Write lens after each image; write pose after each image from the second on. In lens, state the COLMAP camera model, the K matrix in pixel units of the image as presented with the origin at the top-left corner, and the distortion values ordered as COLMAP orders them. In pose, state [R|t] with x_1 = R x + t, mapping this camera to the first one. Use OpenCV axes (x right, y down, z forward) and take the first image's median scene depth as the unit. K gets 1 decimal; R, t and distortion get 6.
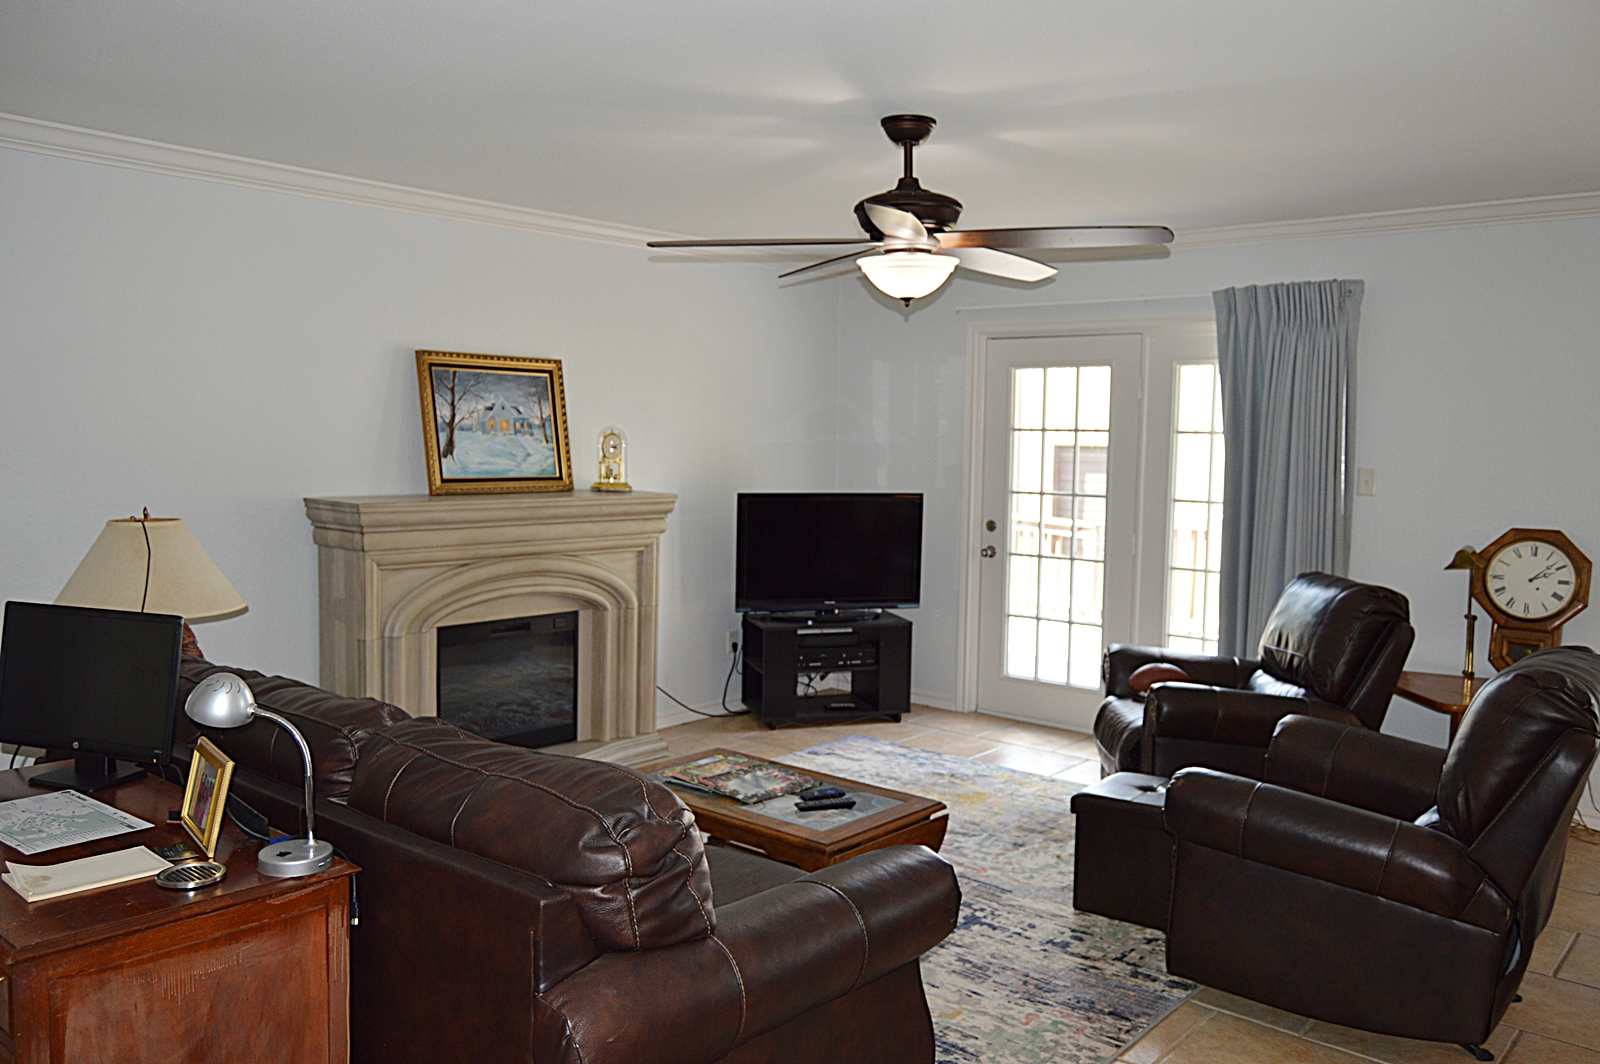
lens RADIAL K [[1266.6, 0, 803.3], [0, 1266.6, 532.6], [0, 0, 1]] dist [-0.017097, 0.030019]
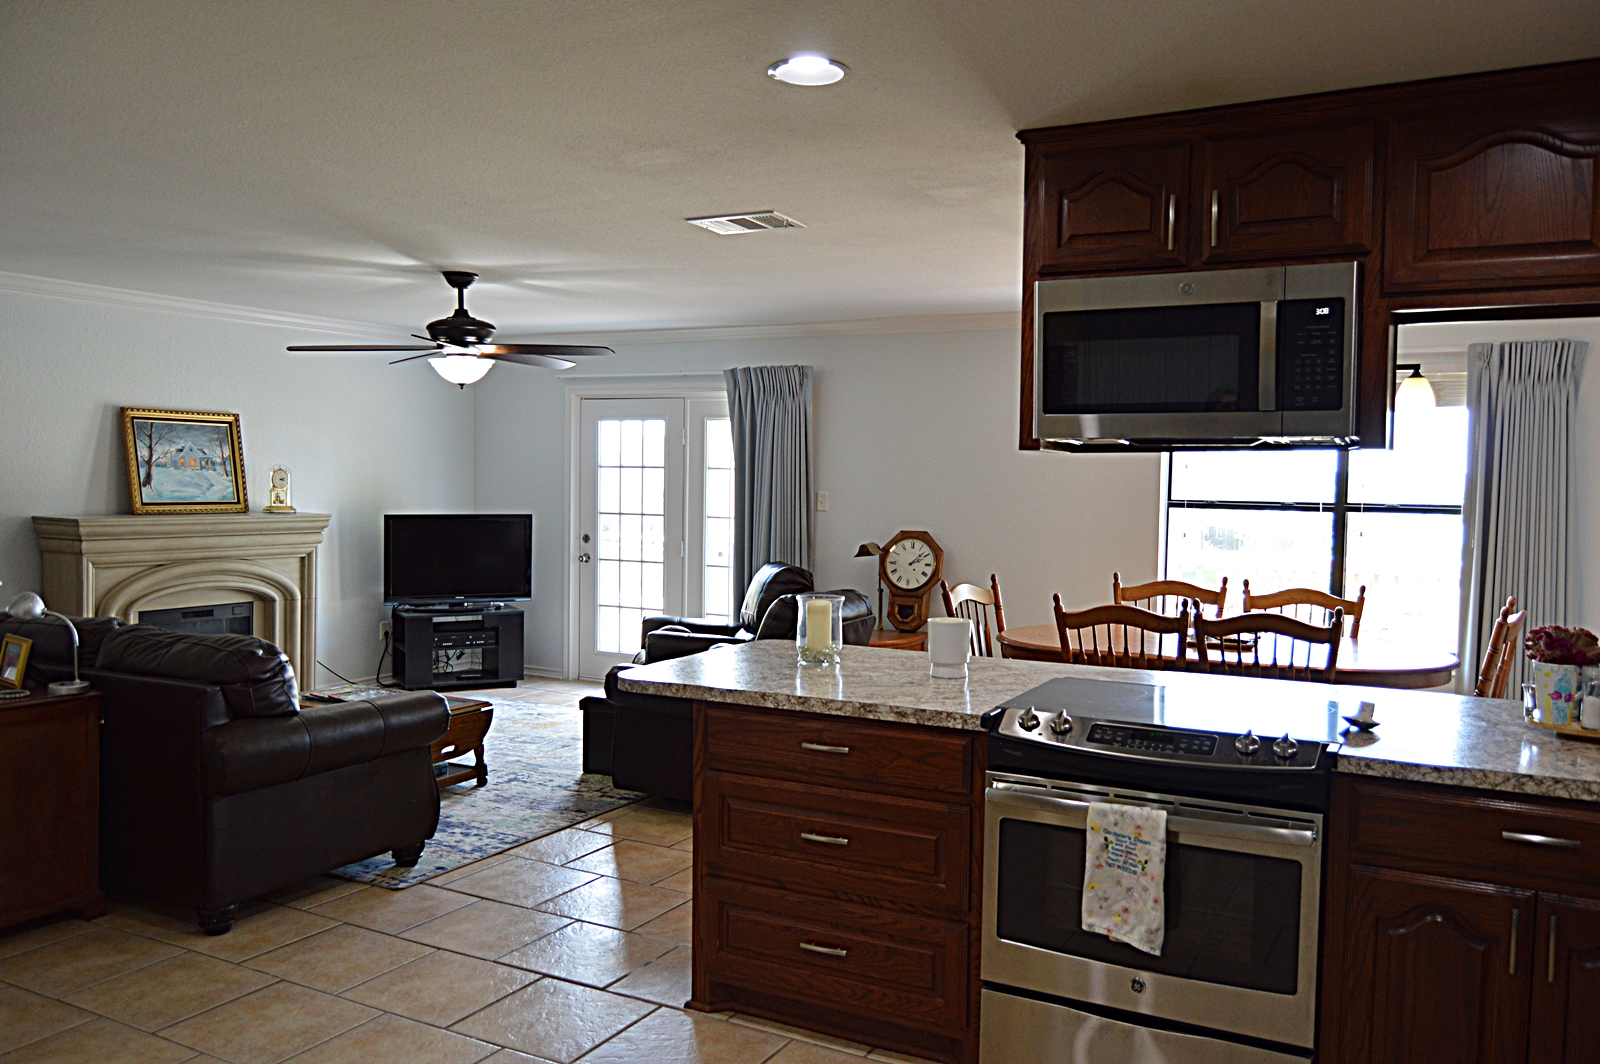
lens RADIAL K [[1266.6, 0, 795.8], [0, 1266.6, 529.3], [0, 0, 1]] dist [-0.017097, 0.030019]
pose [[0.978218, -0.009975, 0.207342, 0.107037], [0.016438, 0.999430, -0.029475, 0.034173], [-0.206929, 0.032241, 0.977824, -0.422982]]
